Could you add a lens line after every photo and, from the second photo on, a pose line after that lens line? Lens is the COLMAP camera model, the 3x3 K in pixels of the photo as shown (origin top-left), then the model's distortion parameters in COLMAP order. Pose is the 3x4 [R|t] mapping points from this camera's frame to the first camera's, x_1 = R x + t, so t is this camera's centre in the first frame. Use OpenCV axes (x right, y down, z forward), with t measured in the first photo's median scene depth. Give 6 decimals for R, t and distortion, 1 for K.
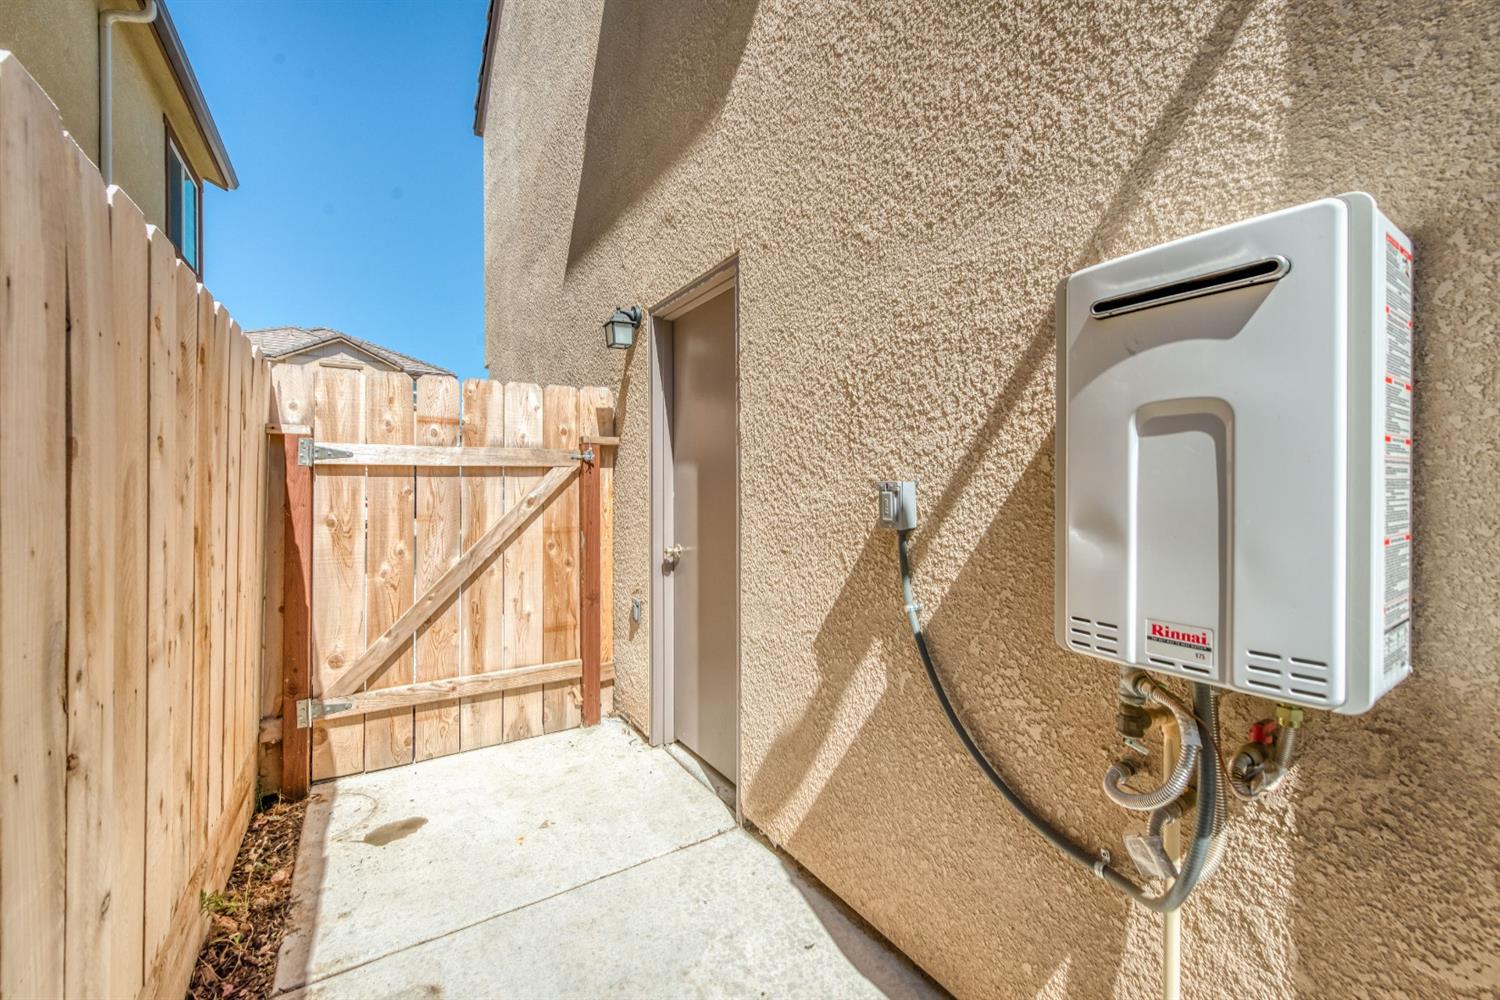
lens RADIAL K [[601.1, 0, 741.6], [0, 601.1, 488.2], [0, 0, 1]] dist [0.001311, 0.000460]
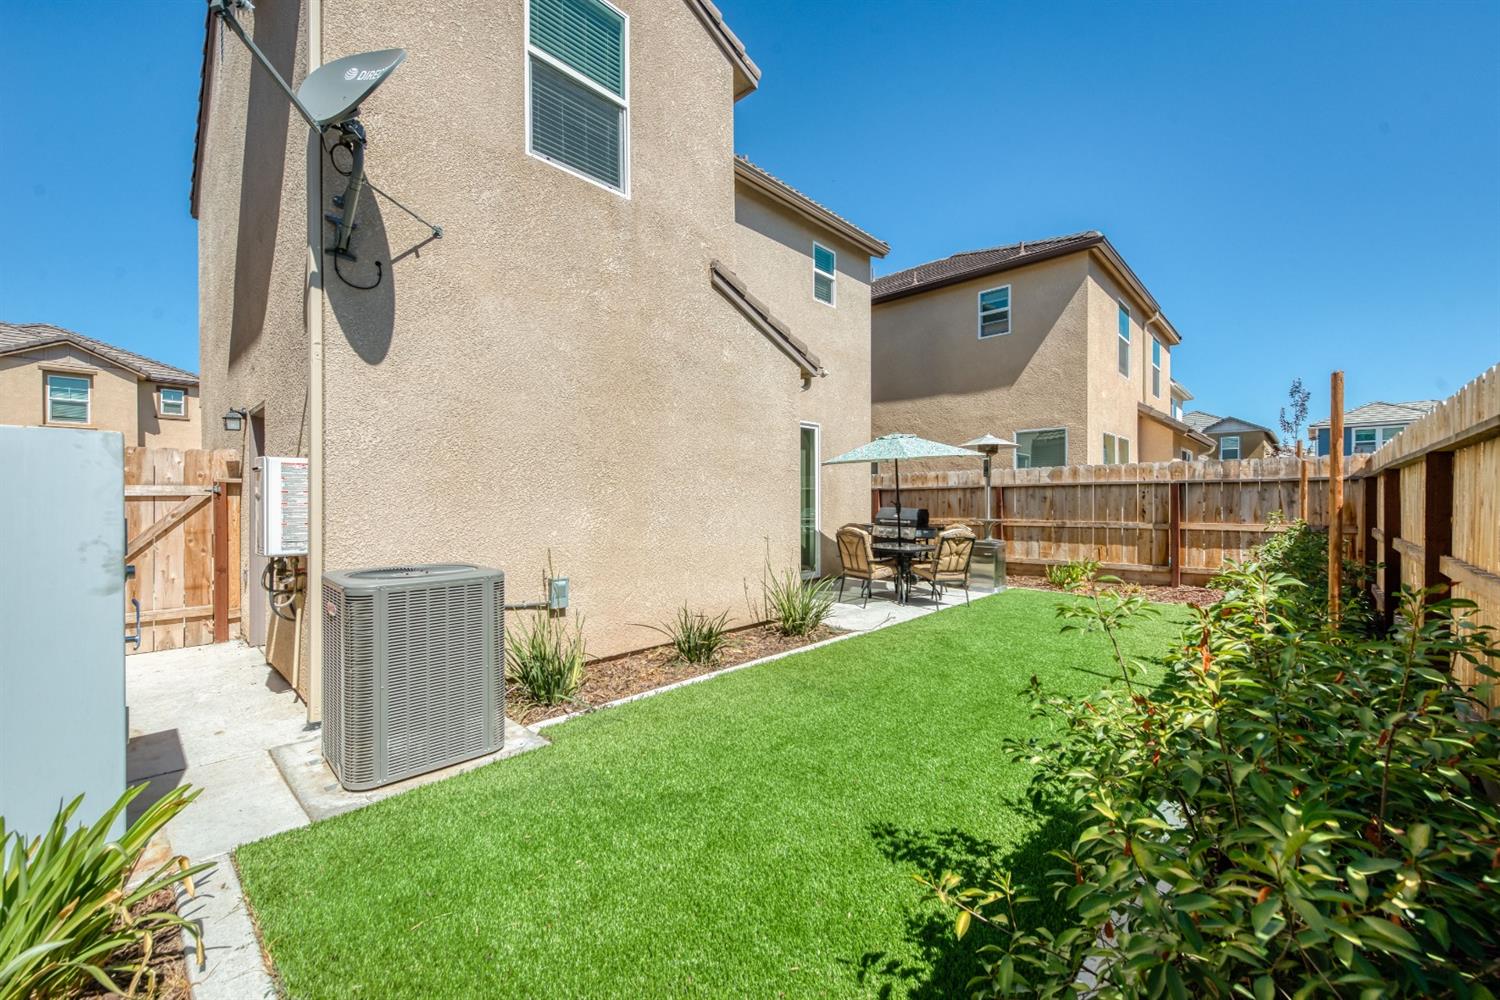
lens RADIAL K [[601.1, 0, 755.0], [0, 601.1, 506.4], [0, 0, 1]] dist [0.001311, 0.000460]
pose [[0.968072, 0.003025, 0.250653, 0.833929], [-0.005489, 0.999943, 0.009132, -0.028527], [-0.250611, -0.010216, 0.968034, -1.108159]]
